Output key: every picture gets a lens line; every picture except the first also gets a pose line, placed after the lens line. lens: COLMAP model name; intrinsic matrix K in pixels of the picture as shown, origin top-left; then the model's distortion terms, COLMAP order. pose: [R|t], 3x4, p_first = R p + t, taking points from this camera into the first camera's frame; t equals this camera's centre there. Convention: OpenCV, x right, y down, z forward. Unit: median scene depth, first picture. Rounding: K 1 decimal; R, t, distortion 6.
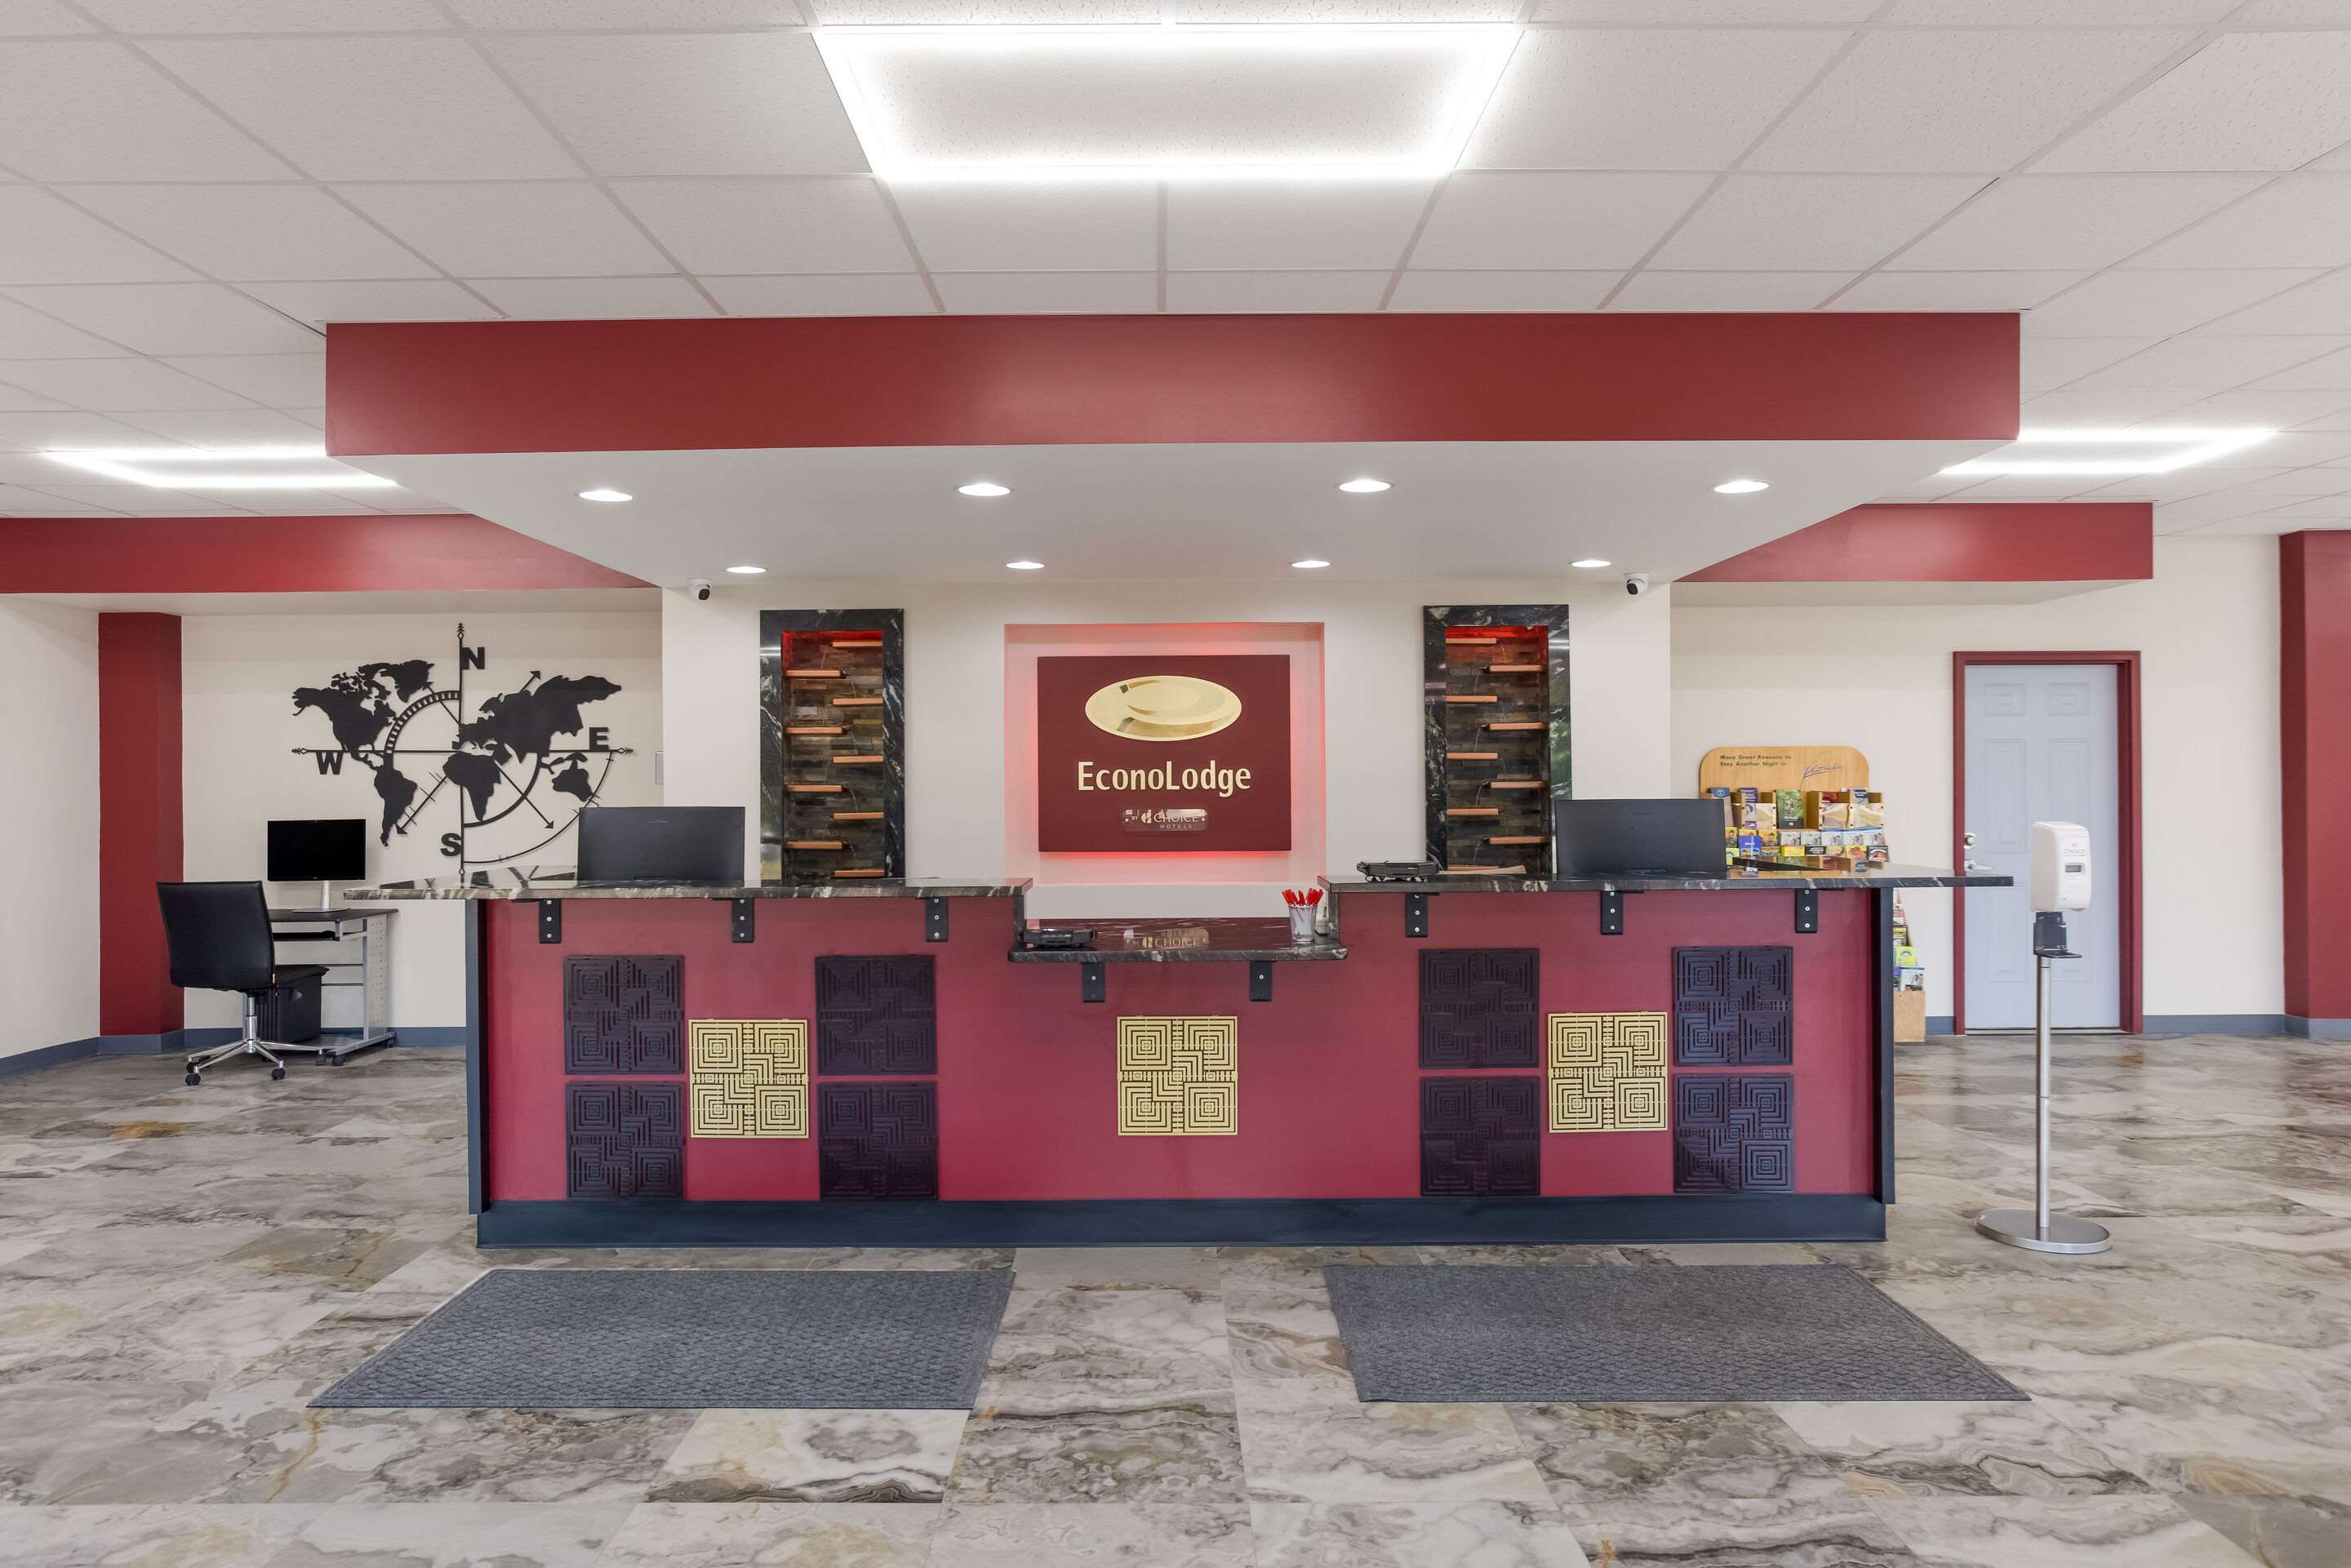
lens RADIAL K [[1493.0, 0, 1173.1], [0, 1493.0, 771.4], [0, 0, 1]] dist [-0.024678, 0.018416]
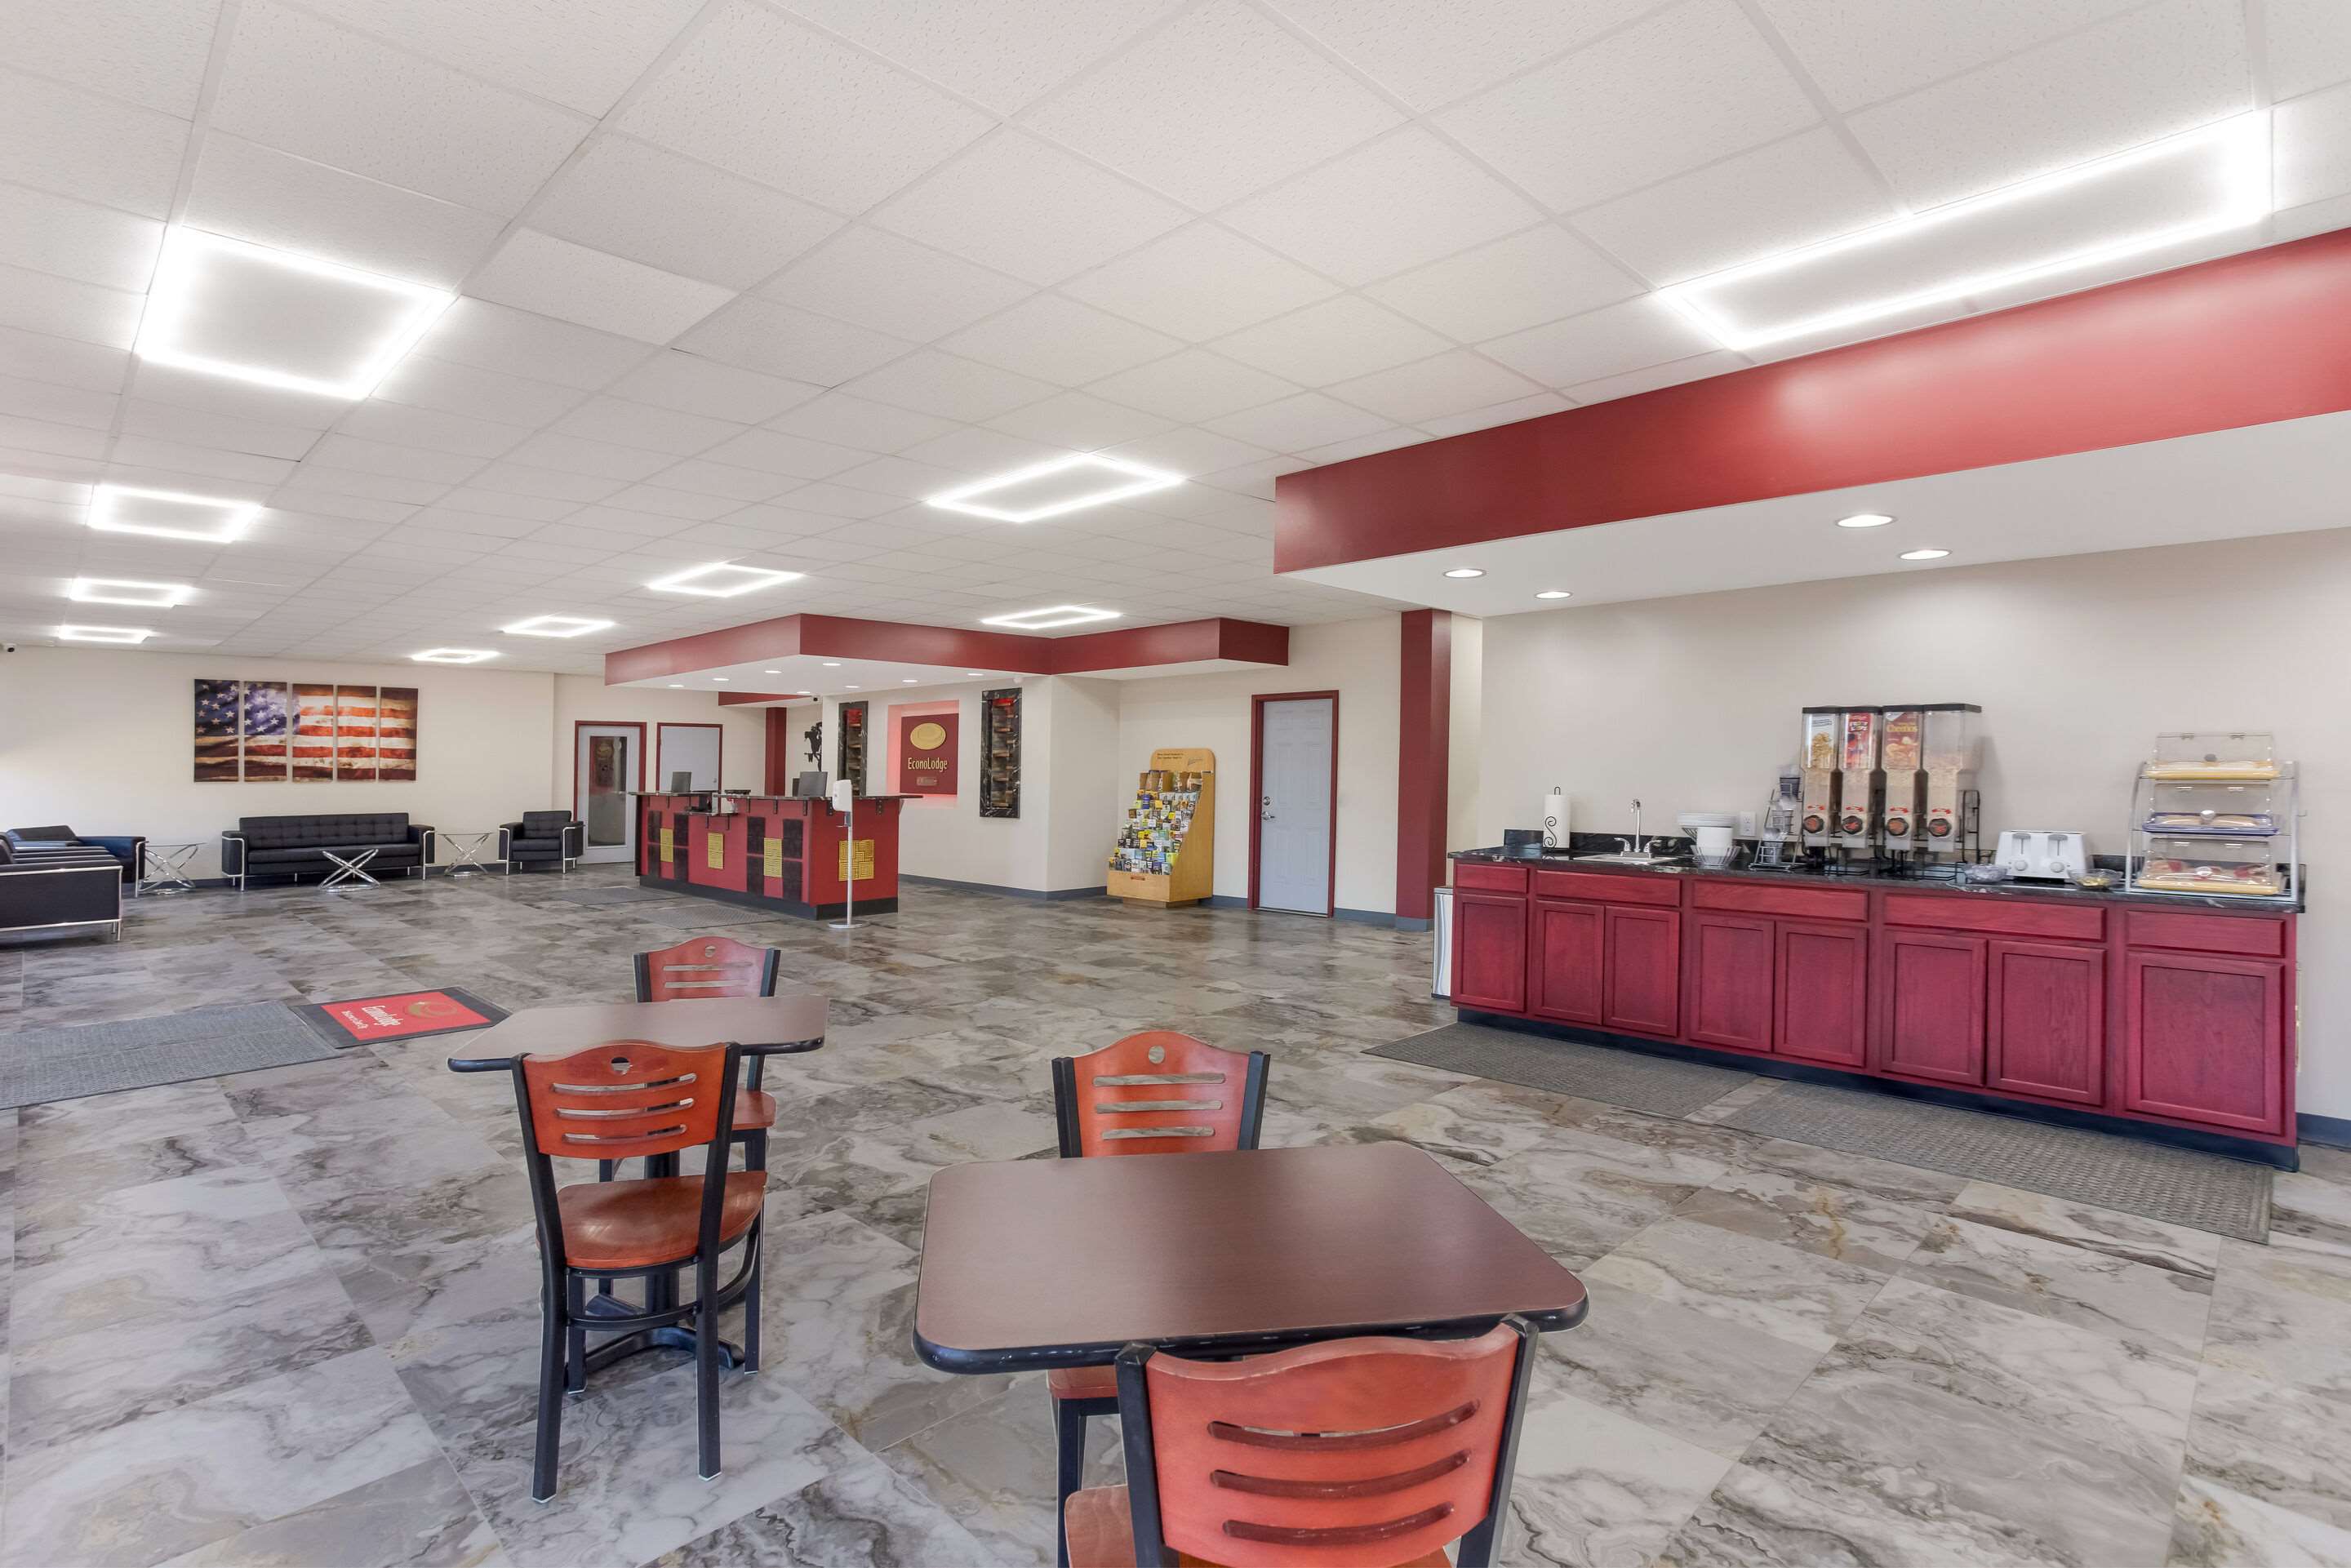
lens RADIAL K [[1160.3, 0, 1105.4], [0, 1160.3, 726.0], [0, 0, 1]] dist [0.025882, 0.002244]
pose [[0.675830, -0.022442, -0.736715, 1.479714], [-0.001514, 0.999492, -0.031836, 0.001932], [0.737056, 0.022631, 0.675453, -0.090902]]
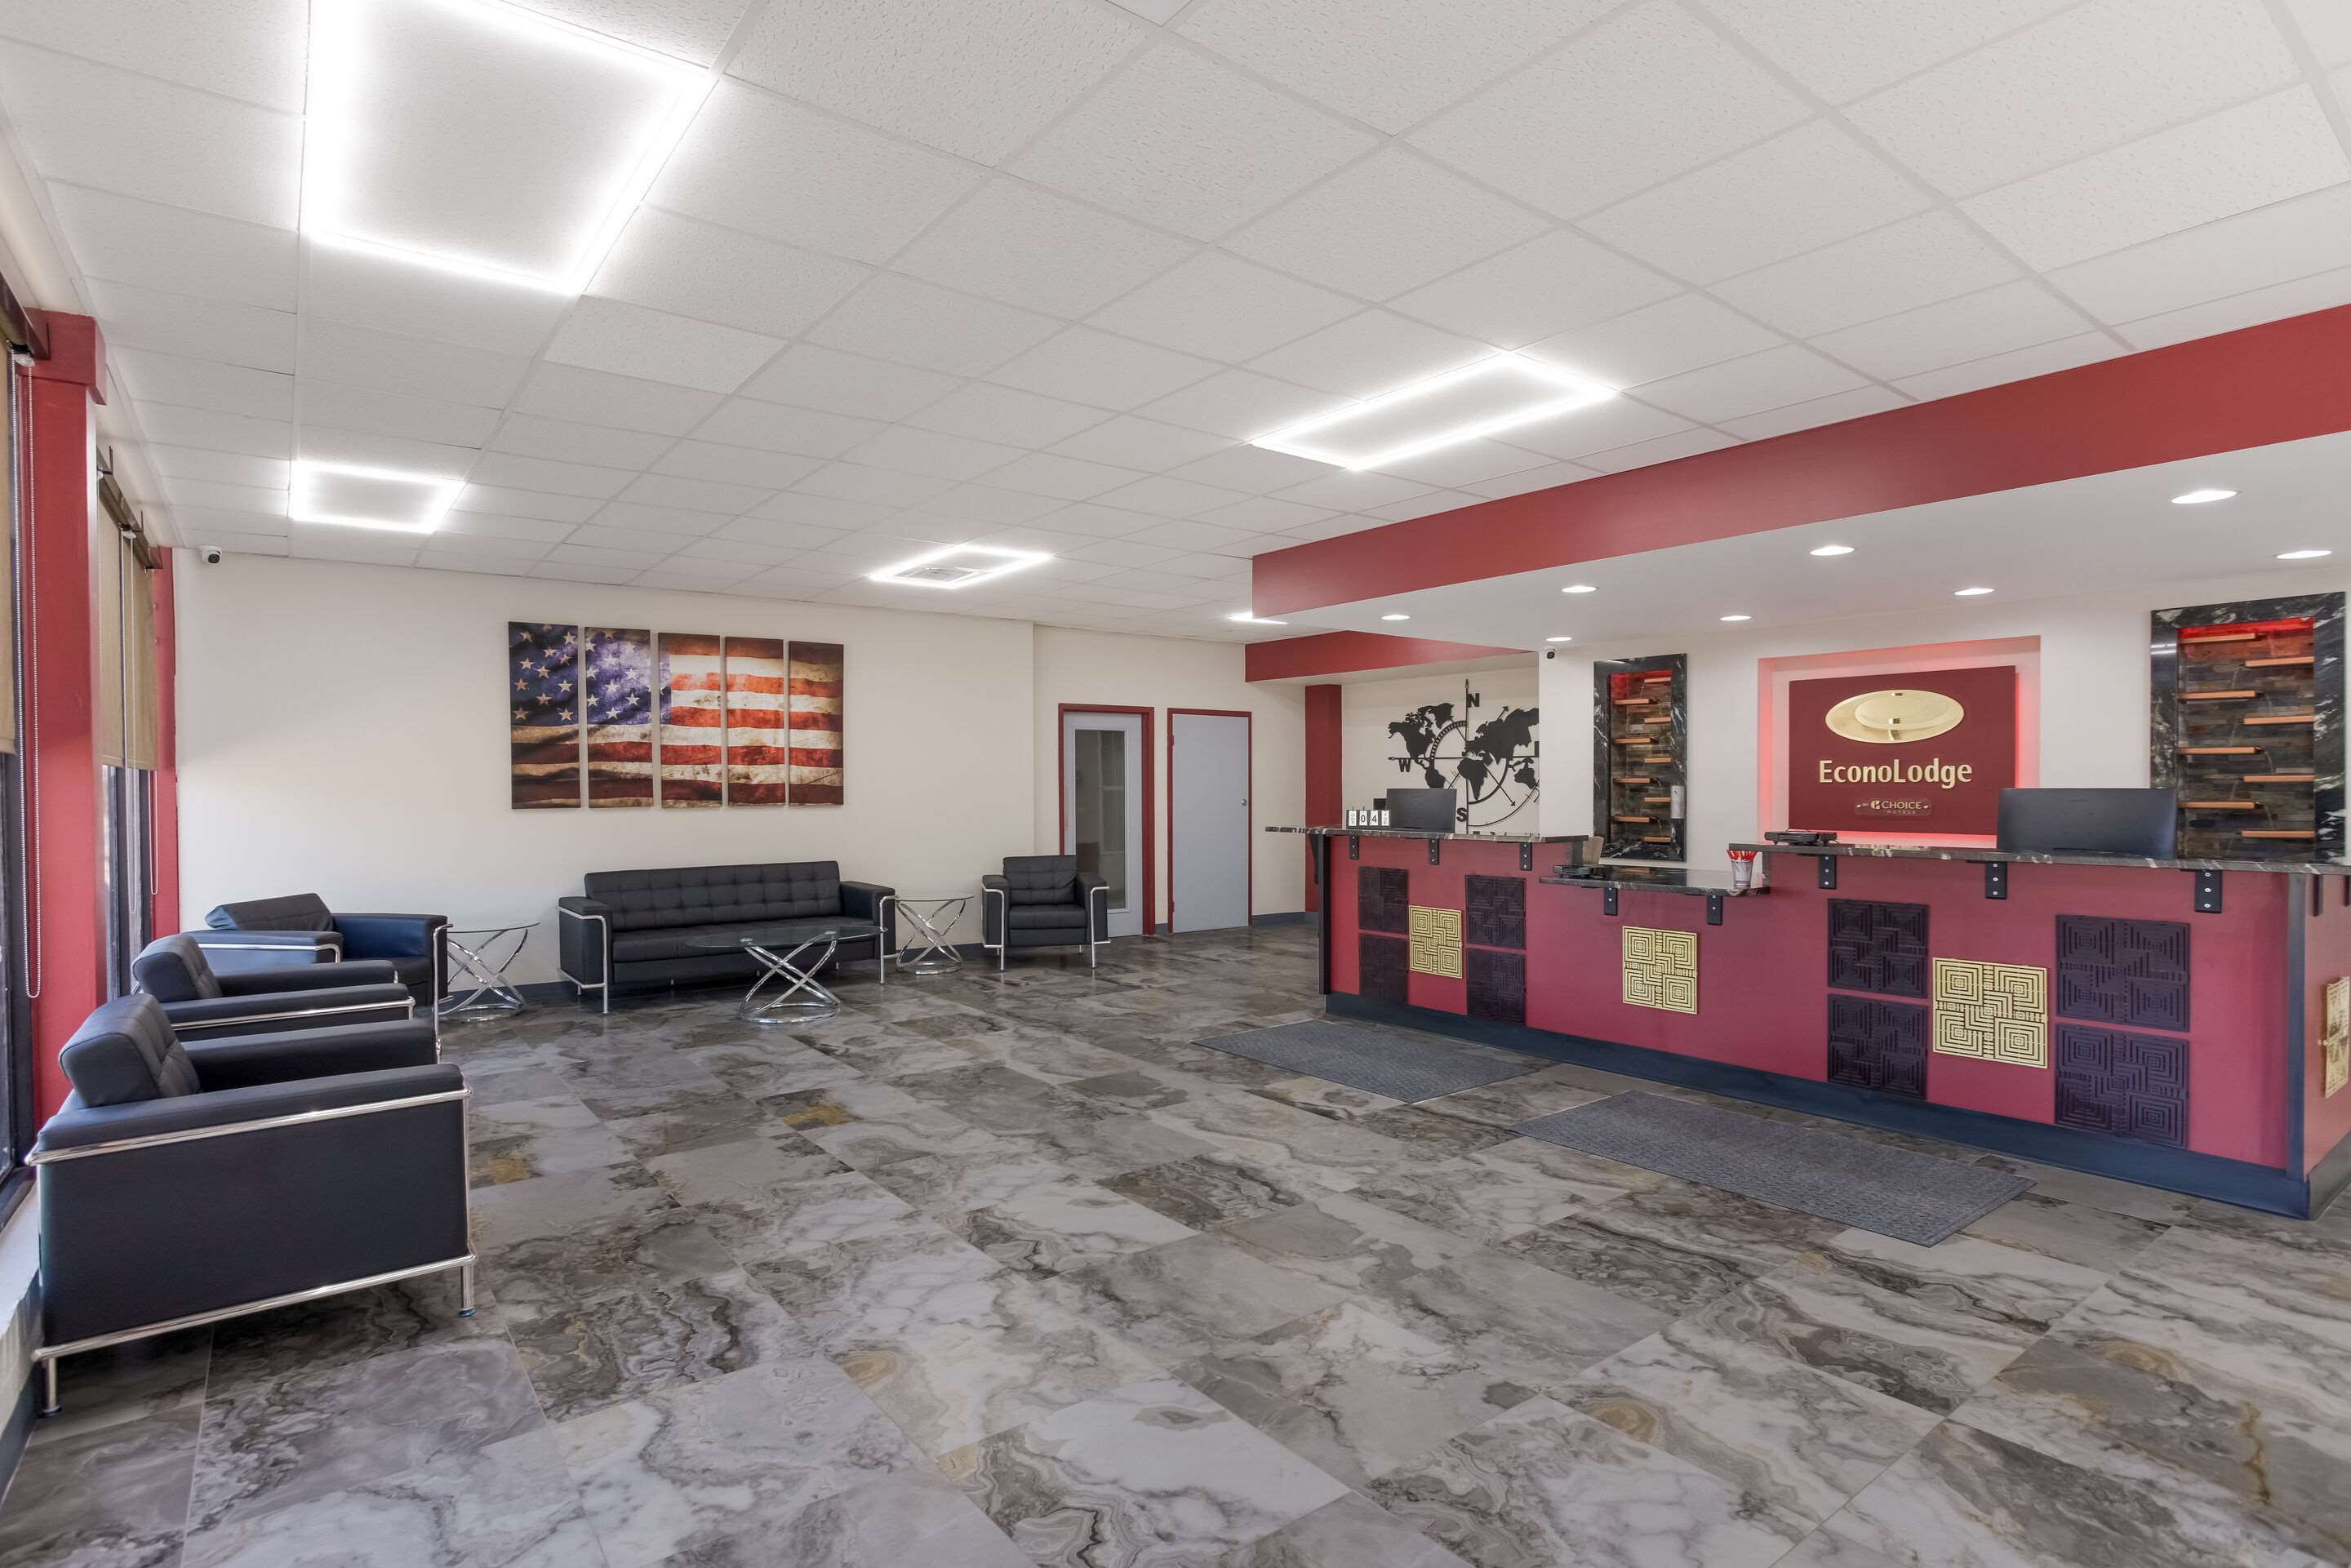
lens RADIAL K [[1199.0, 0, 1142.1], [0, 1199.0, 781.2], [0, 0, 1]] dist [-0.006561, 0.010686]
pose [[0.599019, 0.003702, -0.800726, 0.371964], [0.002069, 0.999979, 0.006172, 0.003590], [0.800732, -0.005354, 0.598998, -0.078243]]
